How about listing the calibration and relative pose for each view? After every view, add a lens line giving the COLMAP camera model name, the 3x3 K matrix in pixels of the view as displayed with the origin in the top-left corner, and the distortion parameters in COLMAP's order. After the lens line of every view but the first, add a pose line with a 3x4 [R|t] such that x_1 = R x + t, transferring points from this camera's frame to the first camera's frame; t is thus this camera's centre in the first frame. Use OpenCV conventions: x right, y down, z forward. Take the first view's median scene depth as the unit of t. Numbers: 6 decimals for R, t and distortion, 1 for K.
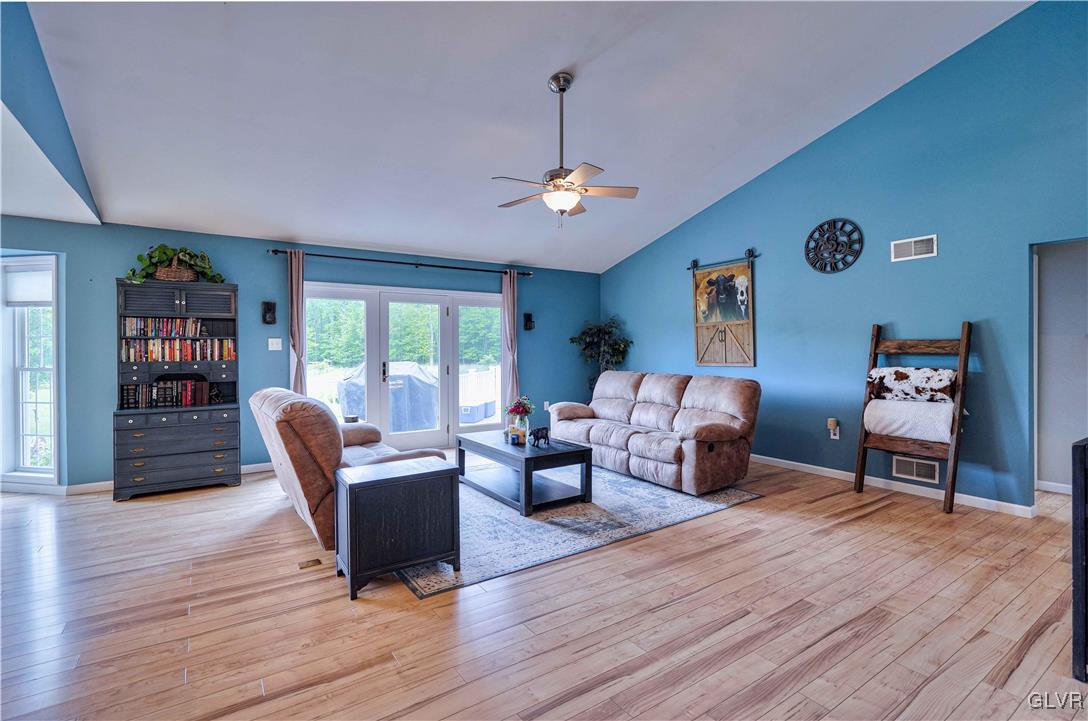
lens RADIAL K [[497.4, 0, 558.2], [0, 497.4, 347.5], [0, 0, 1]] dist [-0.000553, 0.000131]
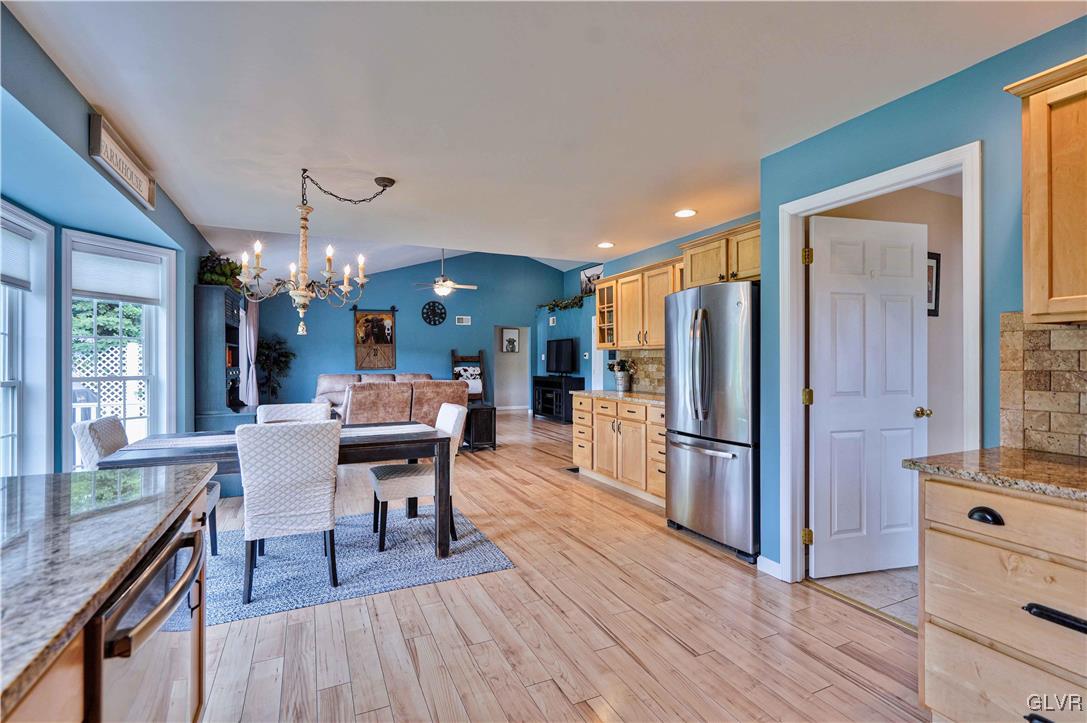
lens RADIAL K [[494.9, 0, 540.2], [0, 494.9, 361.5], [0, 0, 1]] dist [-0.000559, -0.000025]
pose [[0.166108, 0.002490, 0.986104, -1.775357], [0.000315, 0.999997, -0.002578, 0.019531], [-0.986108, 0.000739, 0.166107, 0.191476]]
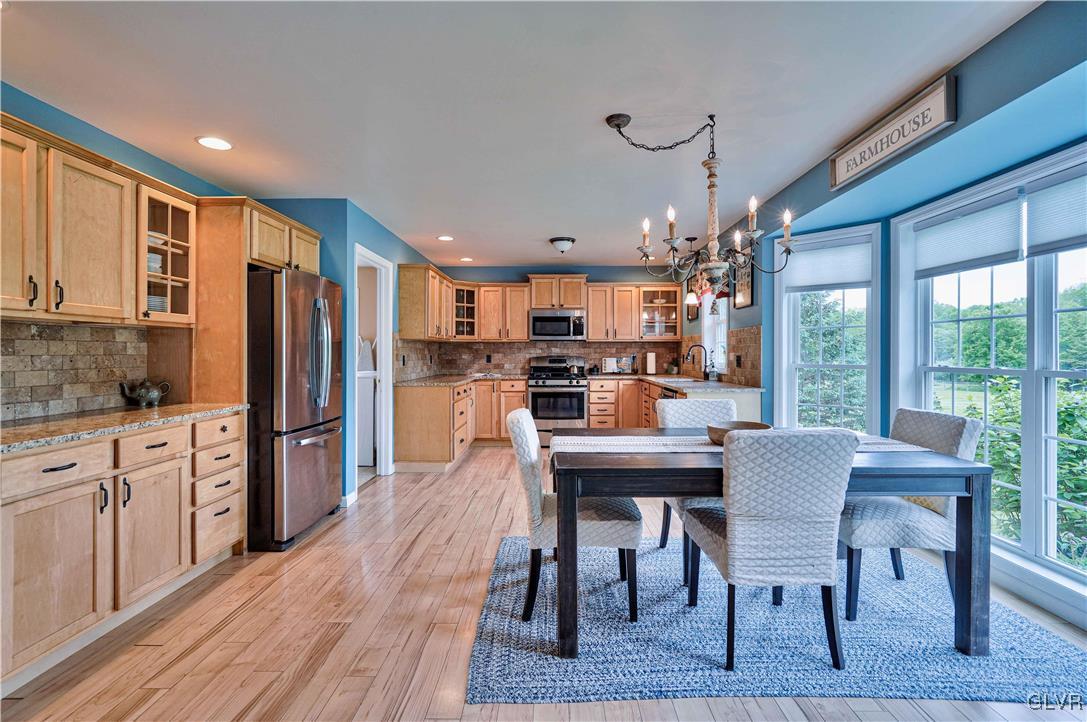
lens RADIAL K [[502.5, 0, 541.3], [0, 502.5, 350.7], [0, 0, 1]] dist [-0.000835, 0.000242]
pose [[-0.587933, 0.000007, -0.808910, -0.550768], [0.002555, 0.999995, -0.001848, 0.021420], [0.808906, -0.003154, -0.587930, 0.818658]]
